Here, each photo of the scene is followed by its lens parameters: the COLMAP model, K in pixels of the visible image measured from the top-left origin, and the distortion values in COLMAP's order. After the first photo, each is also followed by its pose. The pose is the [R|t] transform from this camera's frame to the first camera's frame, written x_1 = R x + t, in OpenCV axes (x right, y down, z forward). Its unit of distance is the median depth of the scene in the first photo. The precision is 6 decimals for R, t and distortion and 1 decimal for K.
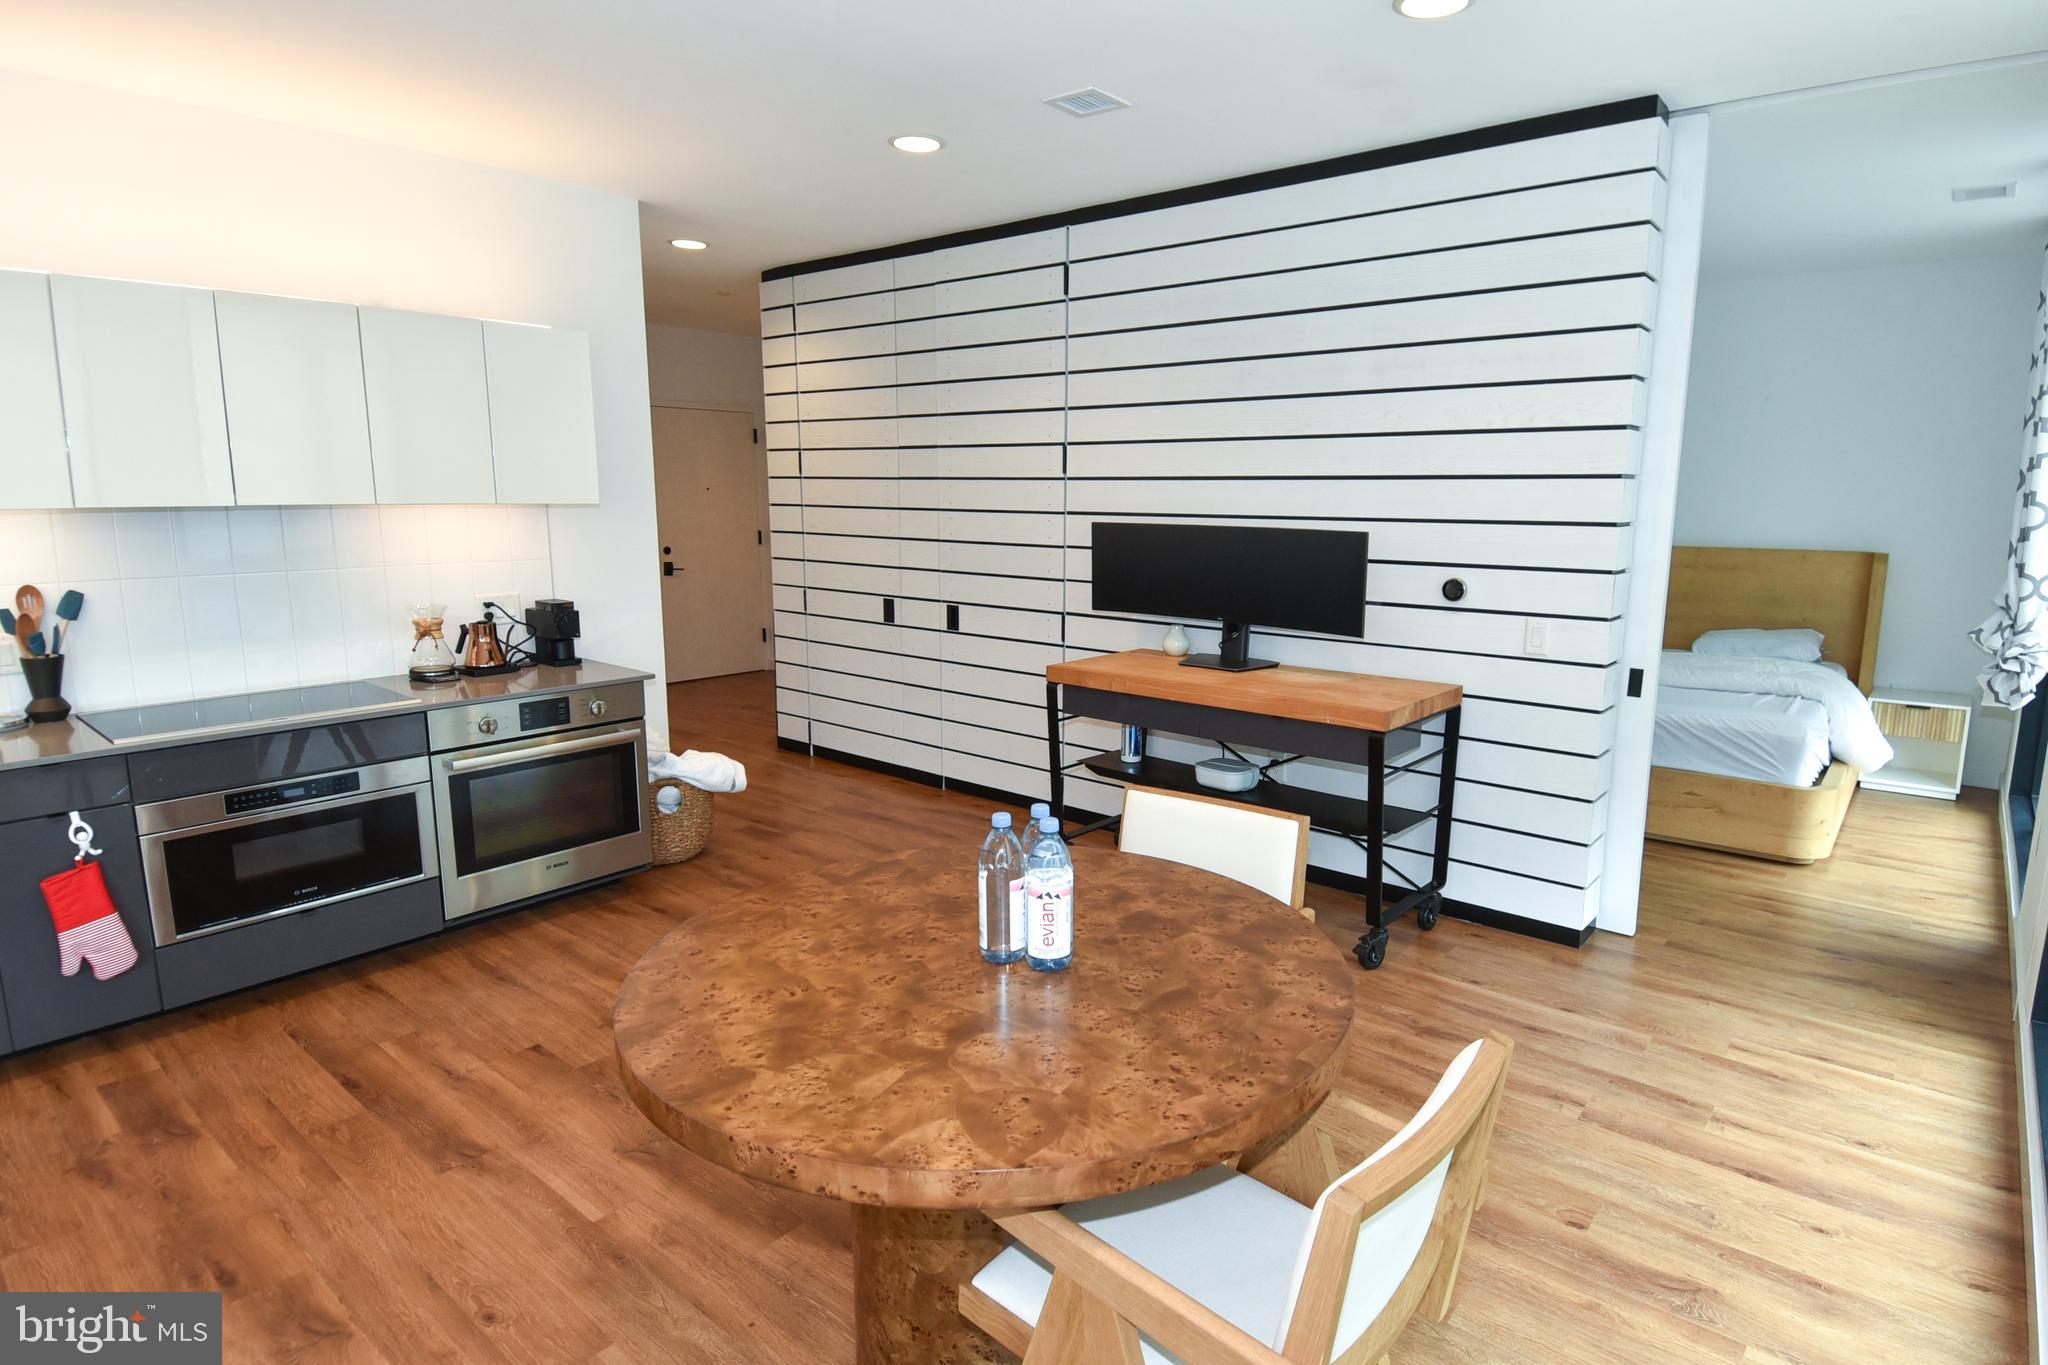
lens RADIAL K [[1075.2, 0, 1179.7], [0, 1075.2, 659.1], [0, 0, 1]] dist [0.057166, -0.040306]
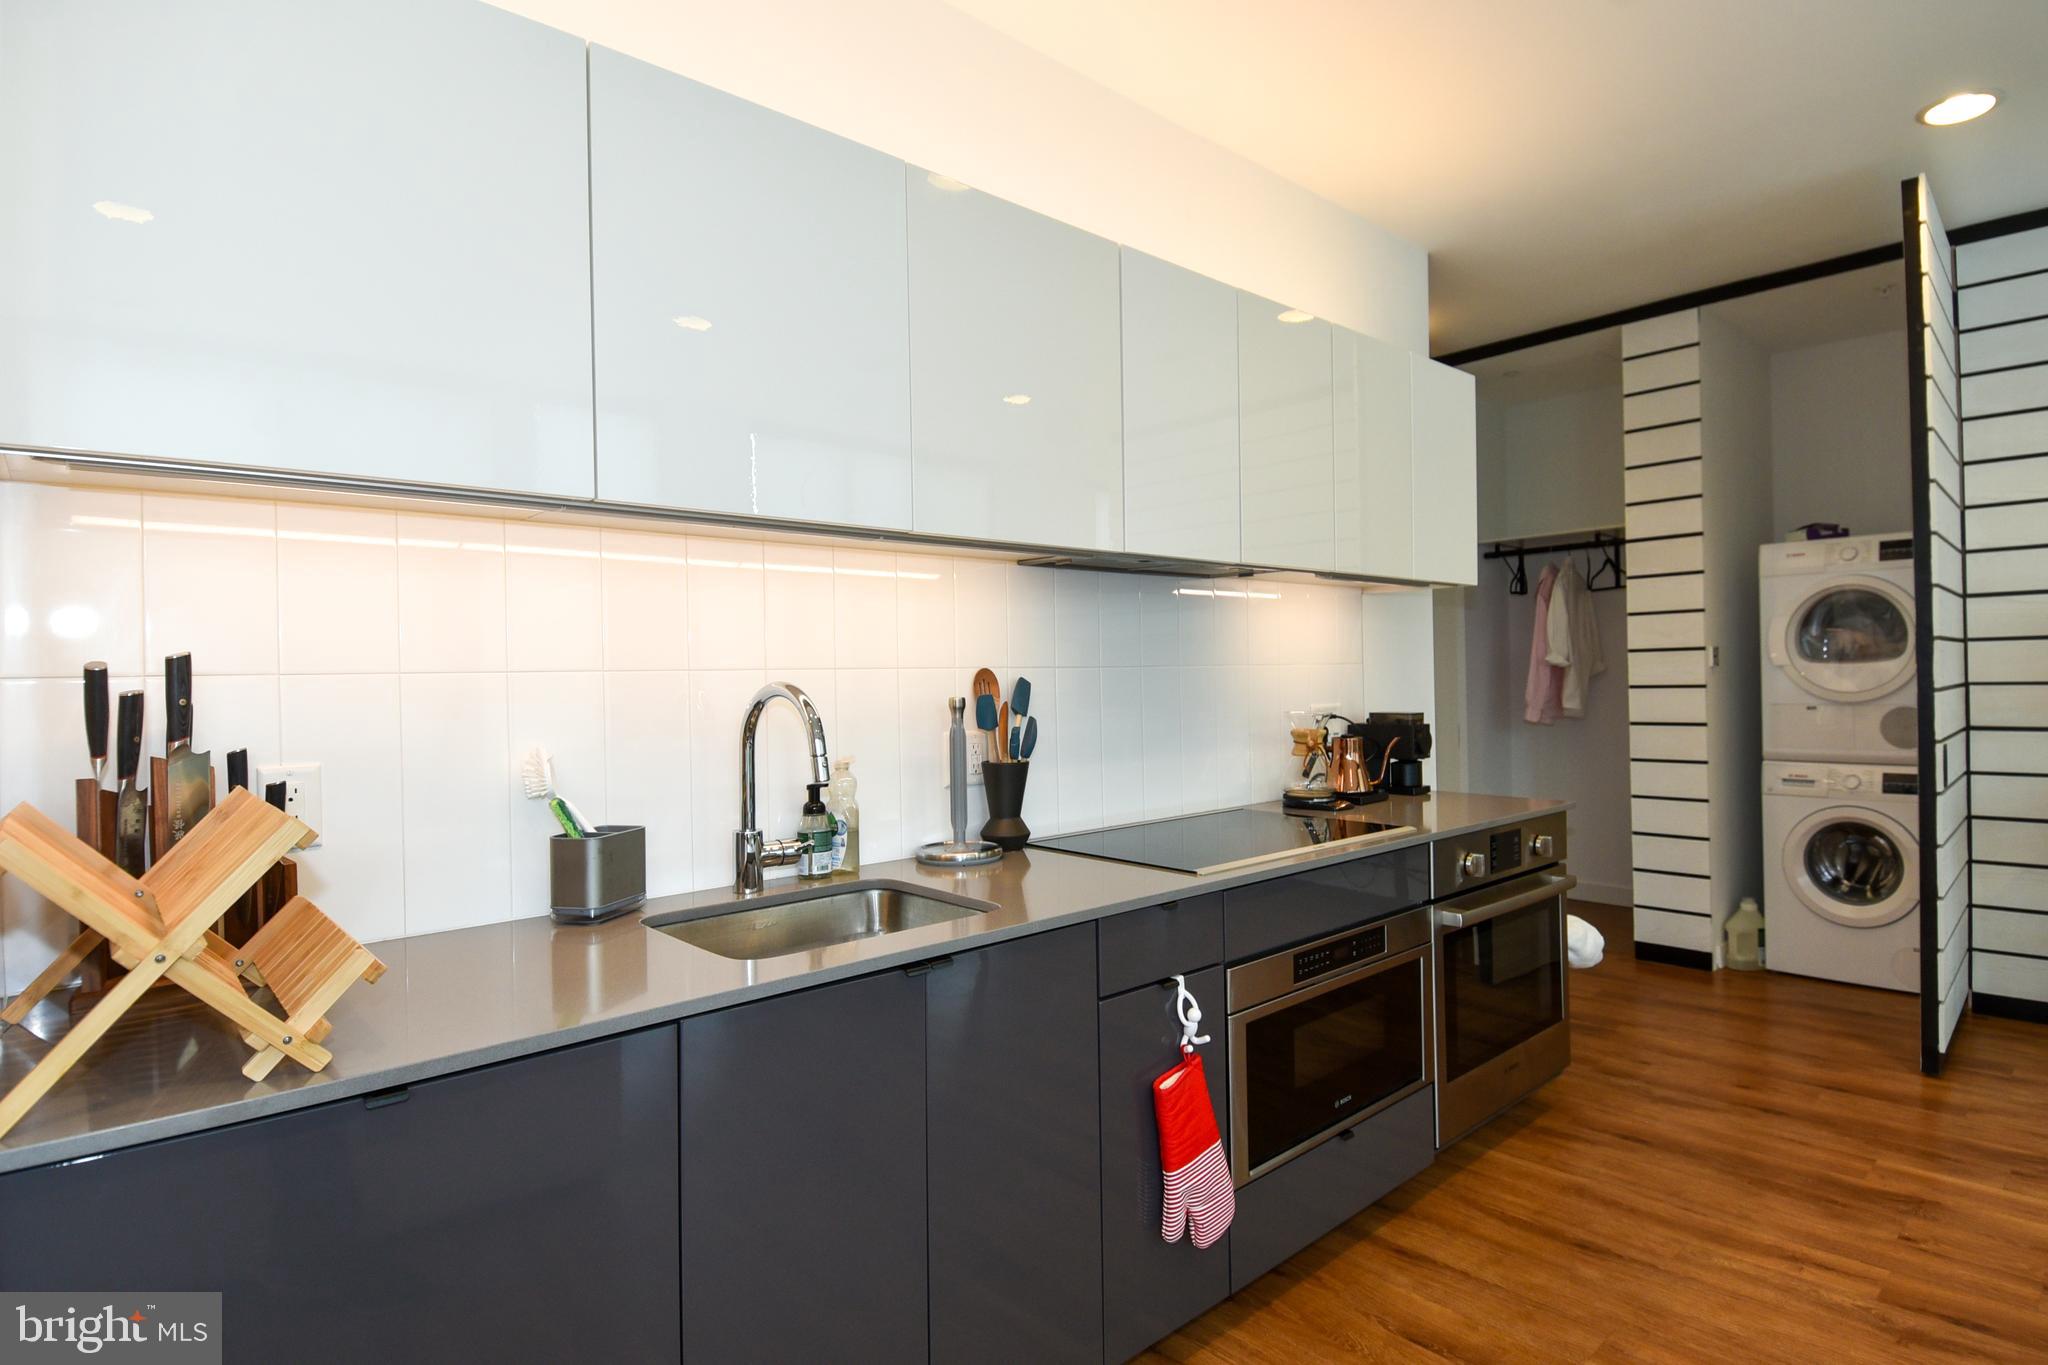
lens RADIAL K [[1041.6, 0, 1114.6], [0, 1041.6, 668.3], [0, 0, 1]] dist [0.004161, -0.025575]
pose [[0.988679, -0.030345, -0.146947, -0.730469], [0.004395, 0.984774, -0.173786, 0.049572], [0.149983, 0.171172, 0.973758, 0.259780]]
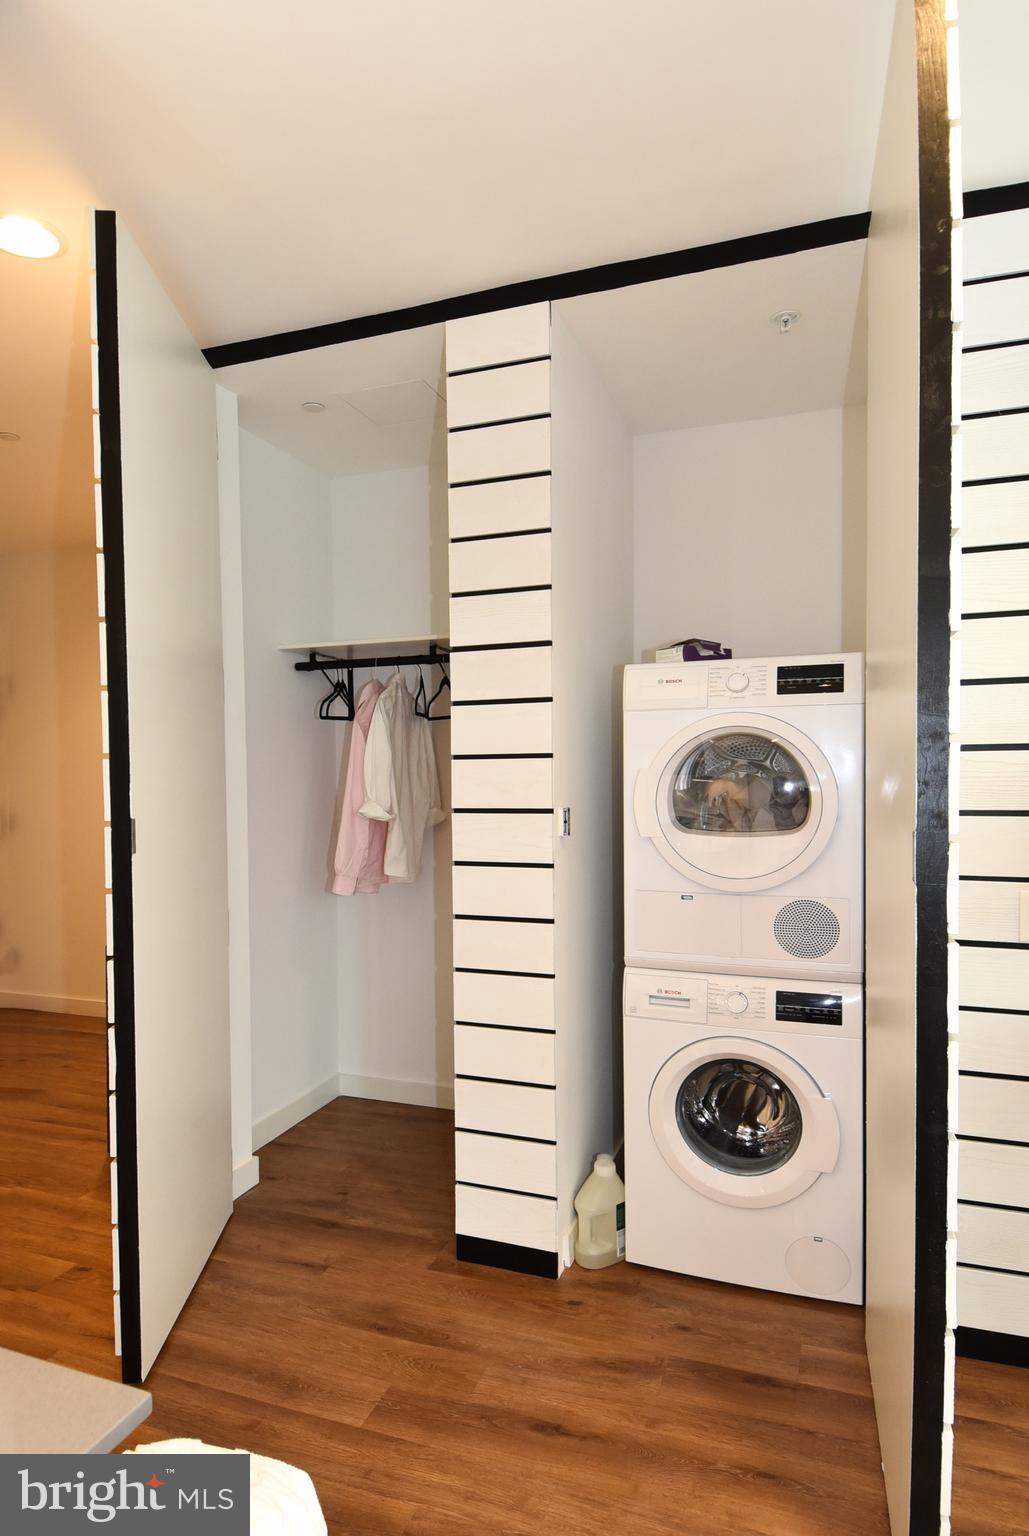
lens RADIAL K [[763.5, 0, 577.3], [0, 763.5, 771.7], [0, 0, 1]] dist [0.033451, -0.028864]
pose [[0.920773, -0.026650, 0.389186, -0.491145], [0.088471, 0.985934, -0.141801, -0.096430], [-0.379933, 0.164999, 0.910179, 0.859261]]
